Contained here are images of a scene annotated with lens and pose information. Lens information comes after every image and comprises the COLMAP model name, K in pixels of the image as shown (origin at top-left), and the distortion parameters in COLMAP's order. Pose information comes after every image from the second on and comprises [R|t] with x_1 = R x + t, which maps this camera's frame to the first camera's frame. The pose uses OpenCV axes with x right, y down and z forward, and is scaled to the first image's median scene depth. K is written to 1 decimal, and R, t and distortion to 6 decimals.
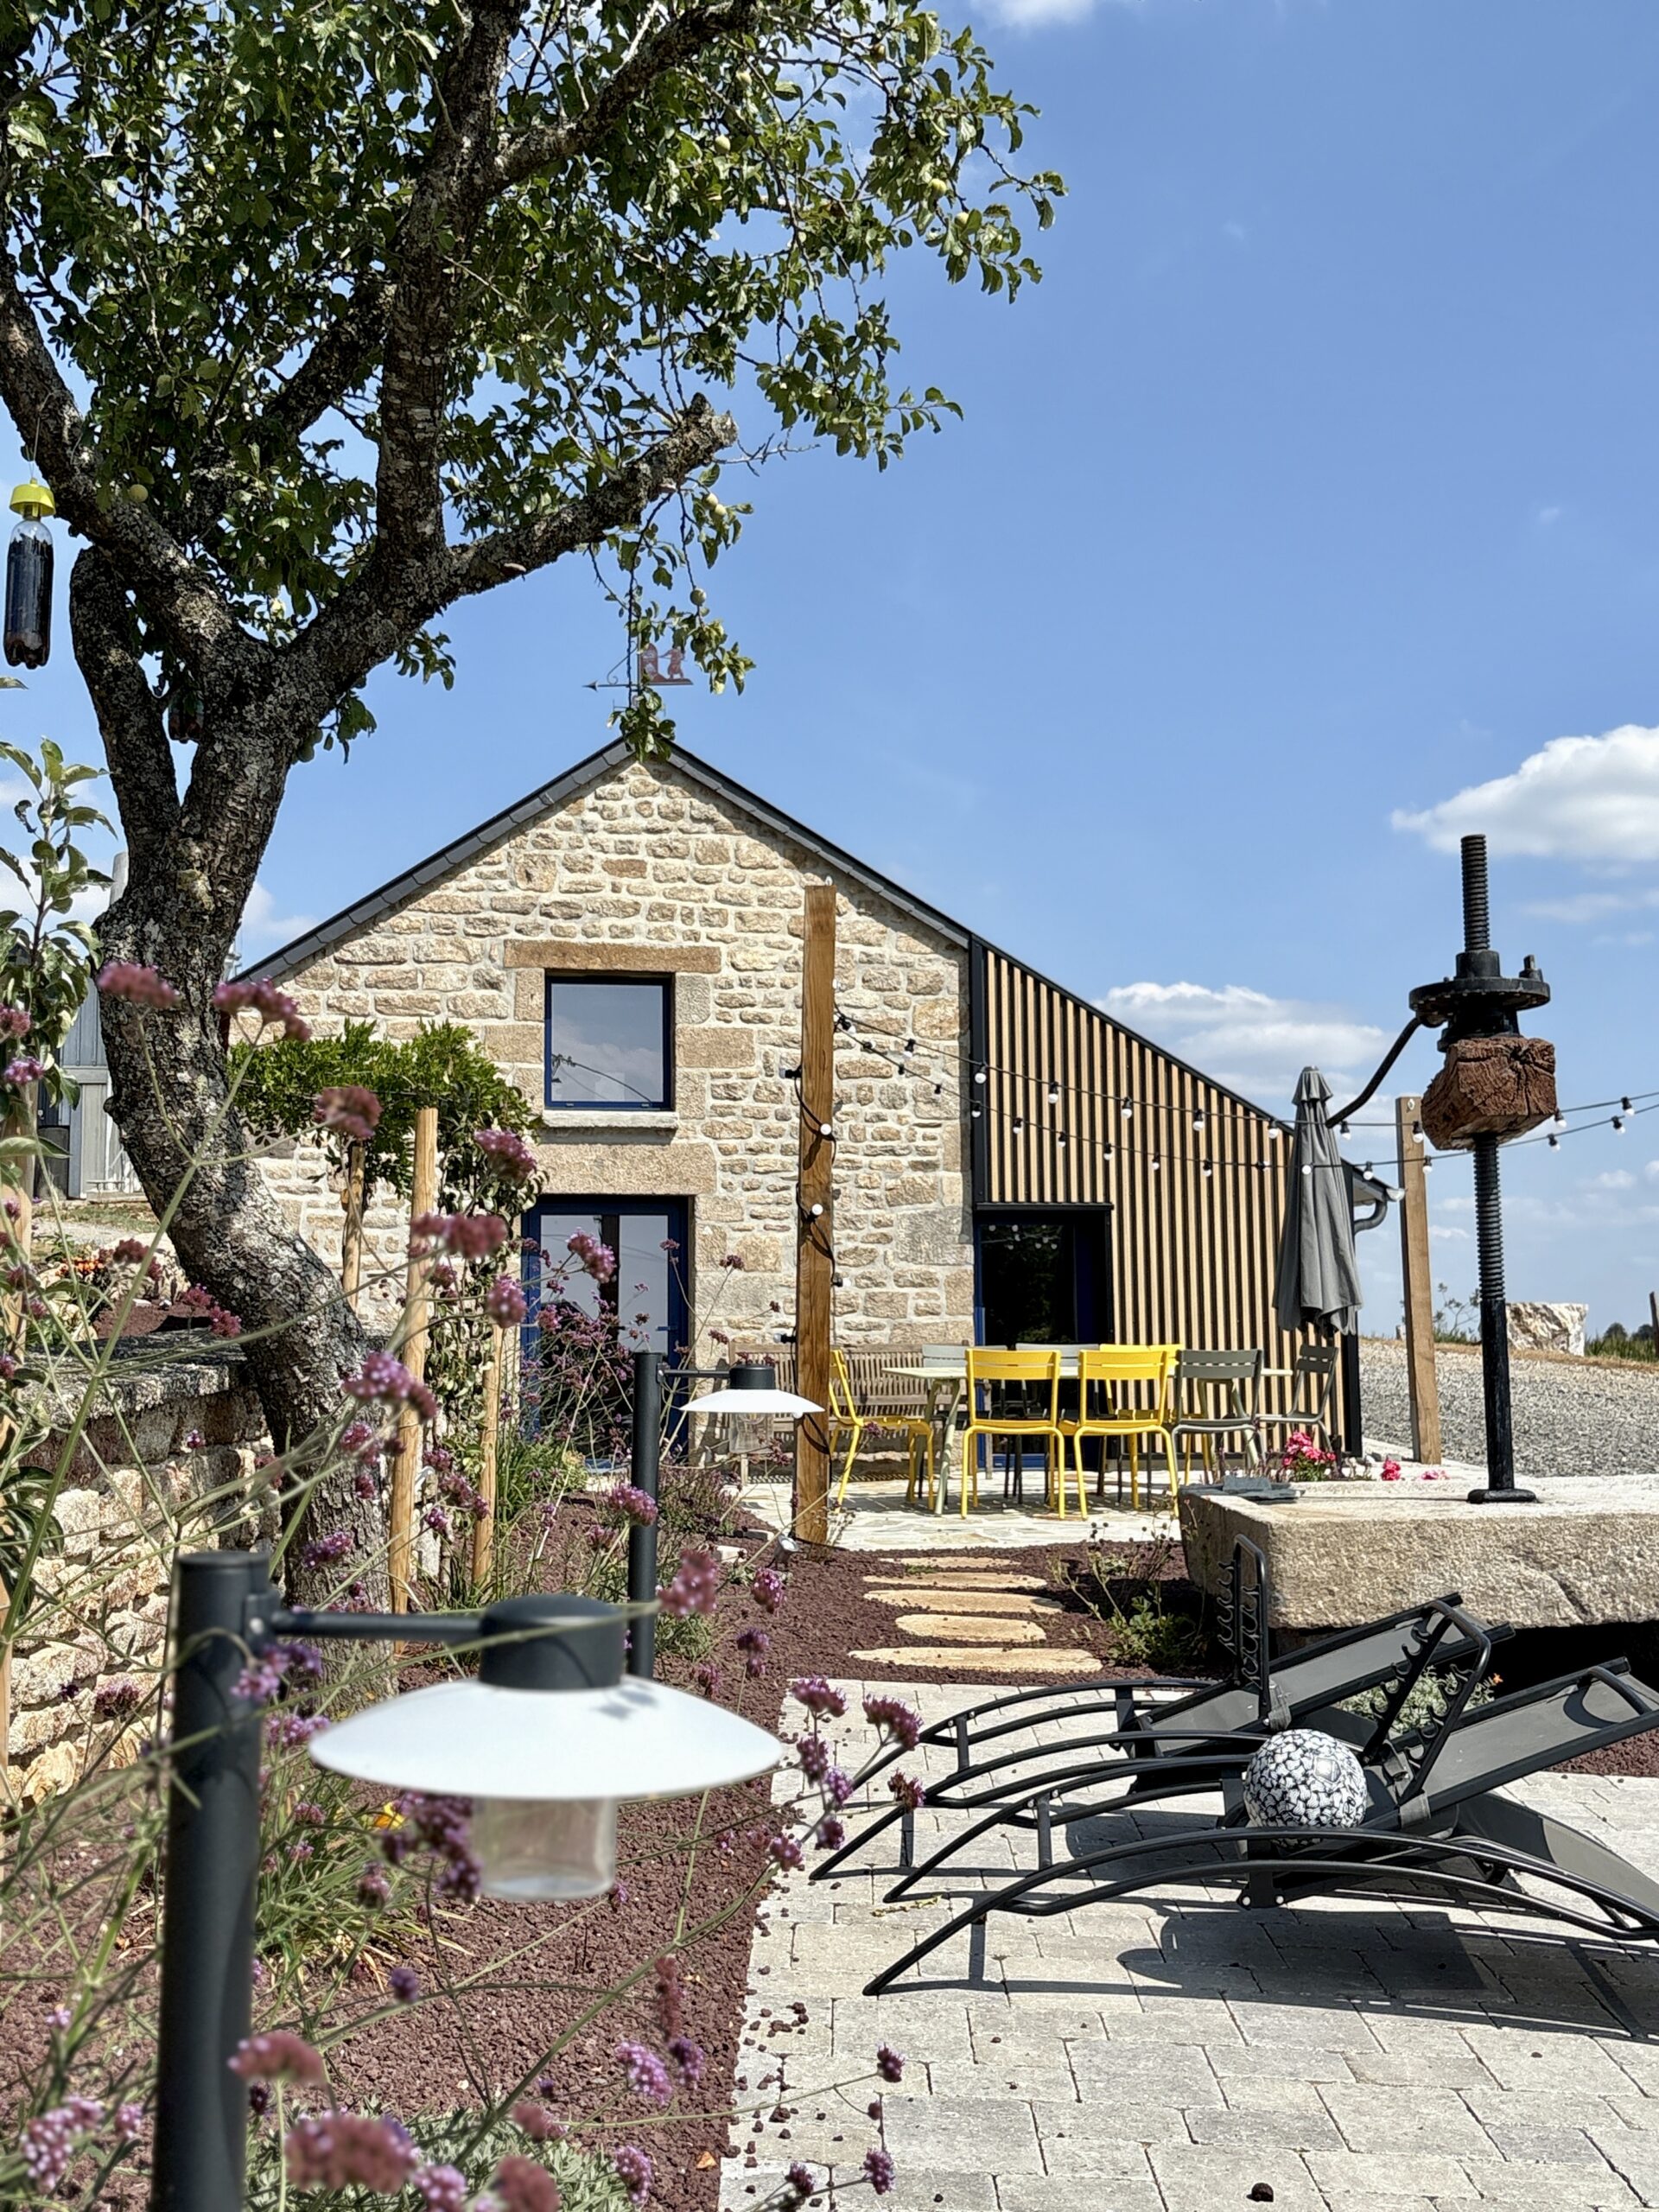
lens RADIAL K [[2389.5, 0, 842.9], [0, 2389.5, 1089.7], [0, 0, 1]] dist [0.079954, 0.000000]
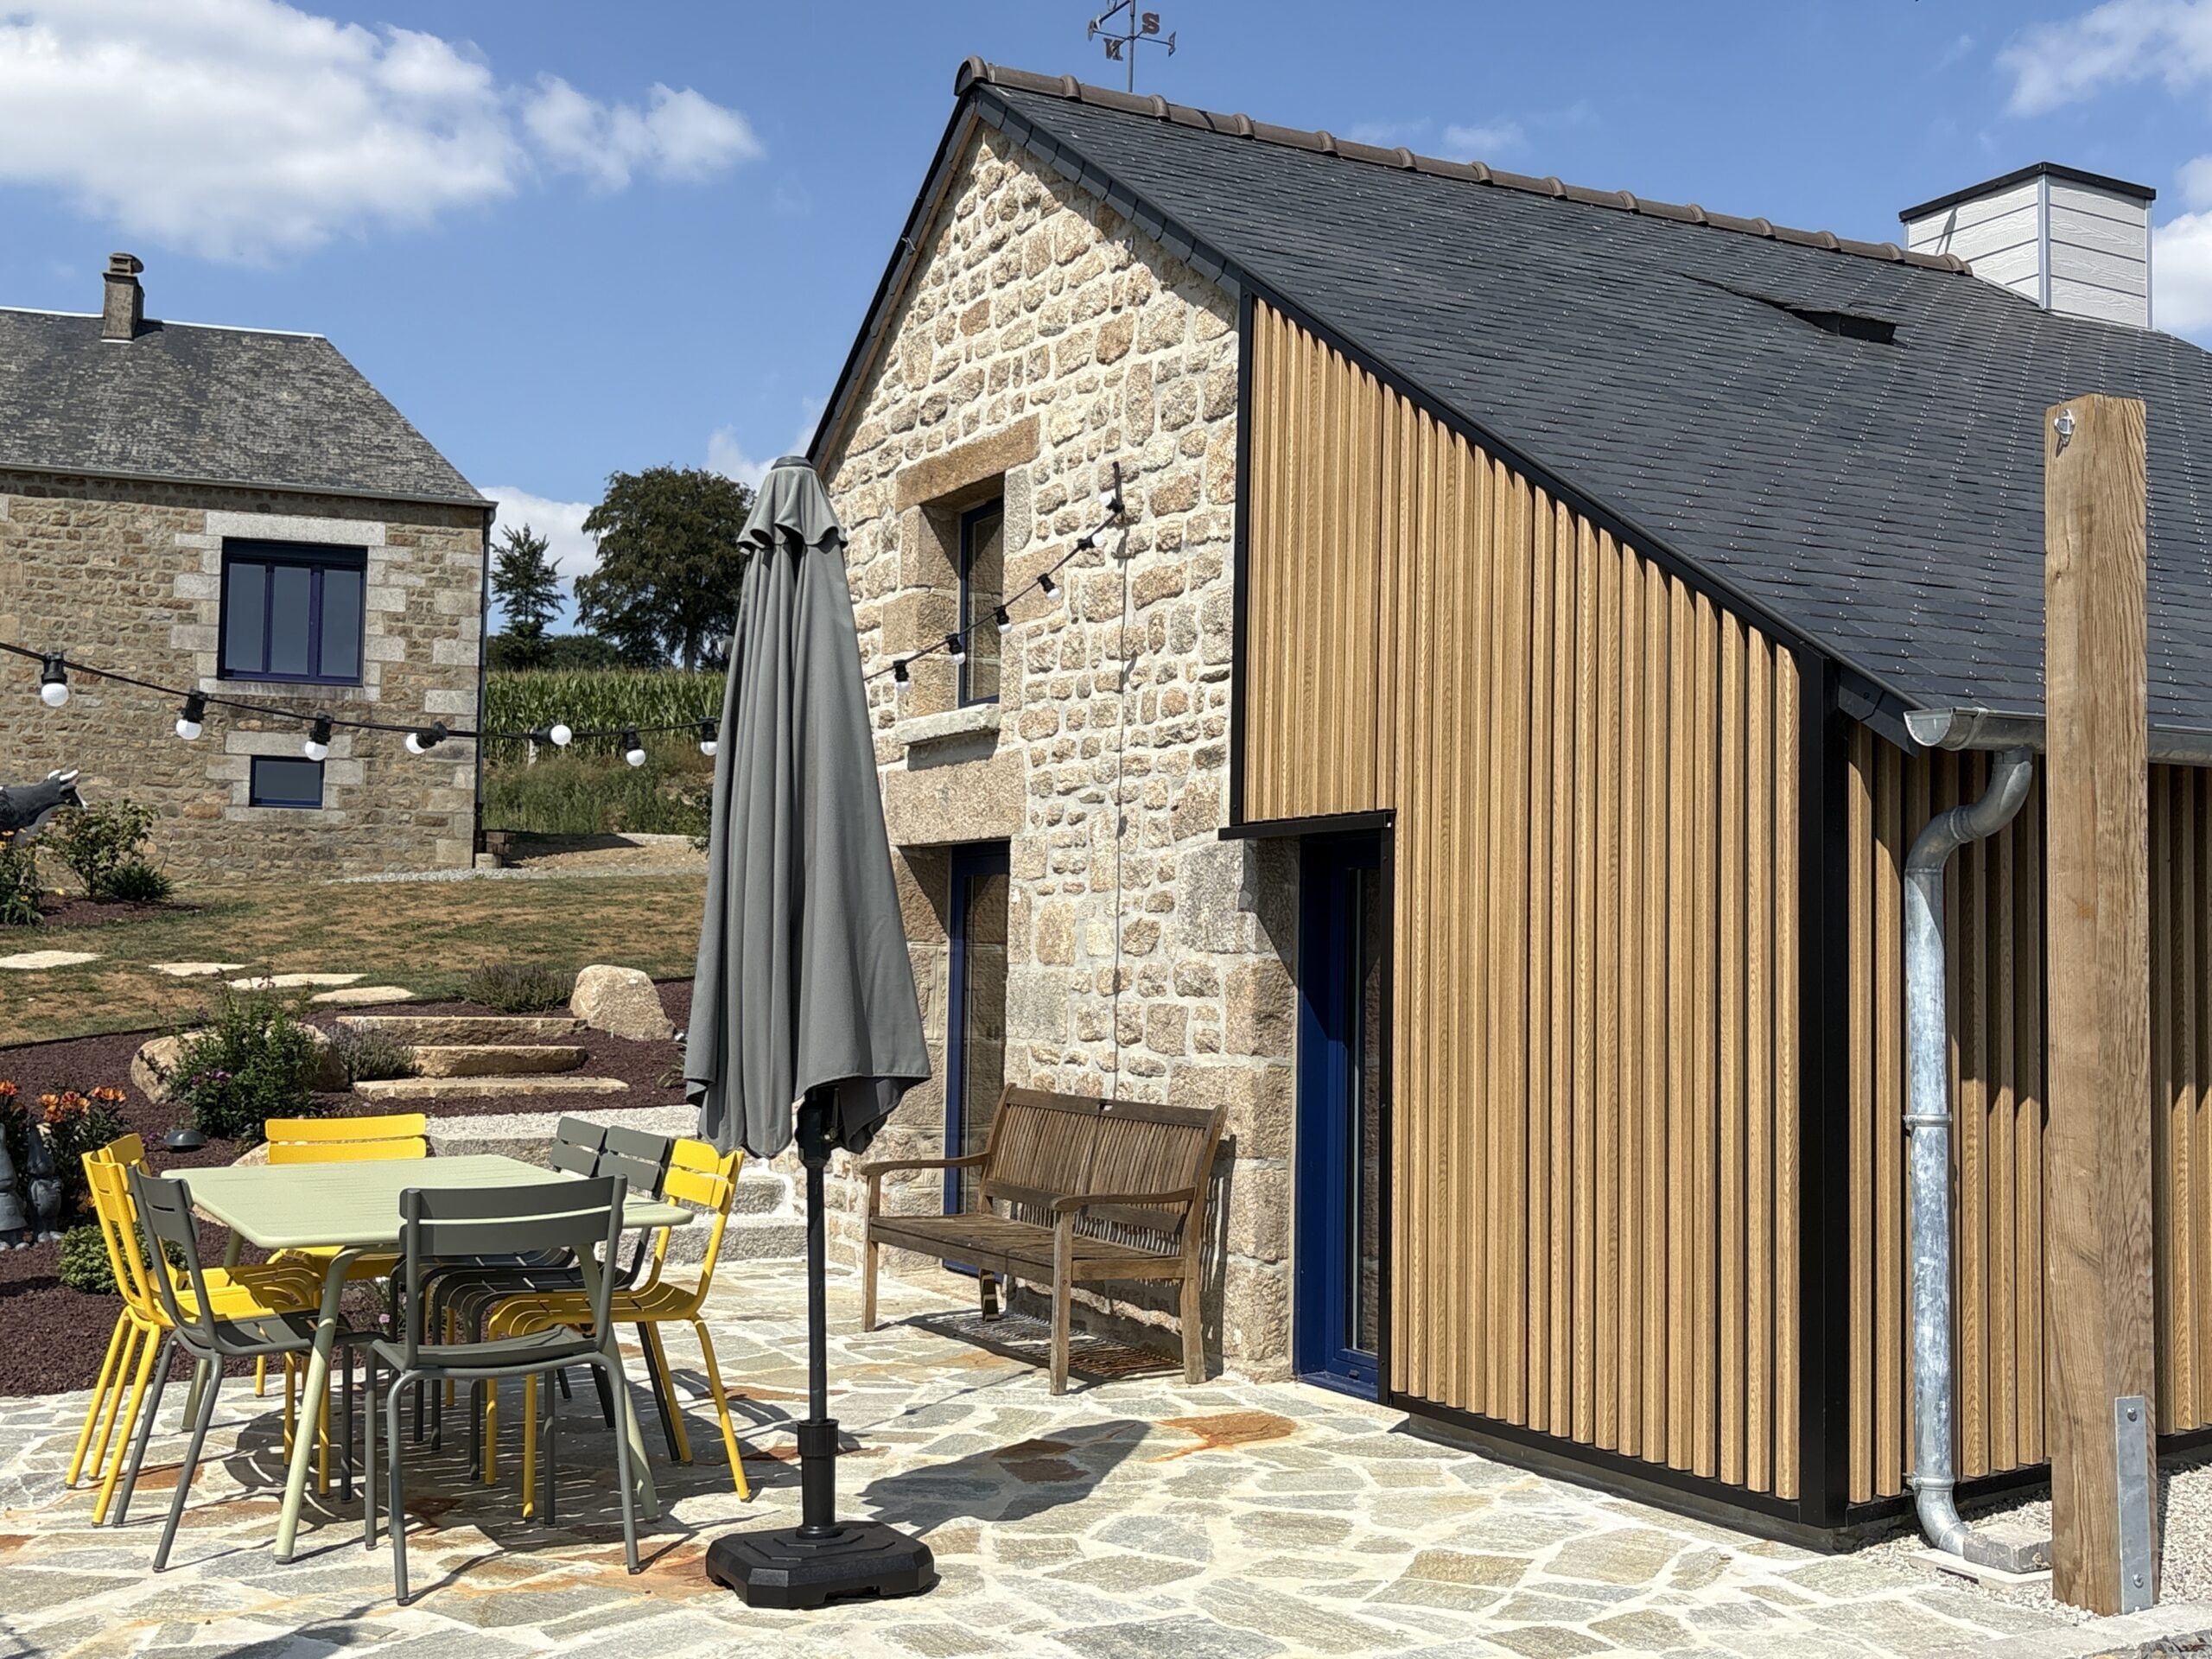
lens RADIAL K [[2389.5, 0, 1124.1], [0, 2389.5, 863.5], [0, 0, 1]] dist [0.079954, 0.000000]
pose [[0.312742, -0.031453, -0.949317, 0.521712], [0.084058, 0.996447, -0.005322, 0.056787], [0.946111, -0.078133, 0.314275, 0.843560]]
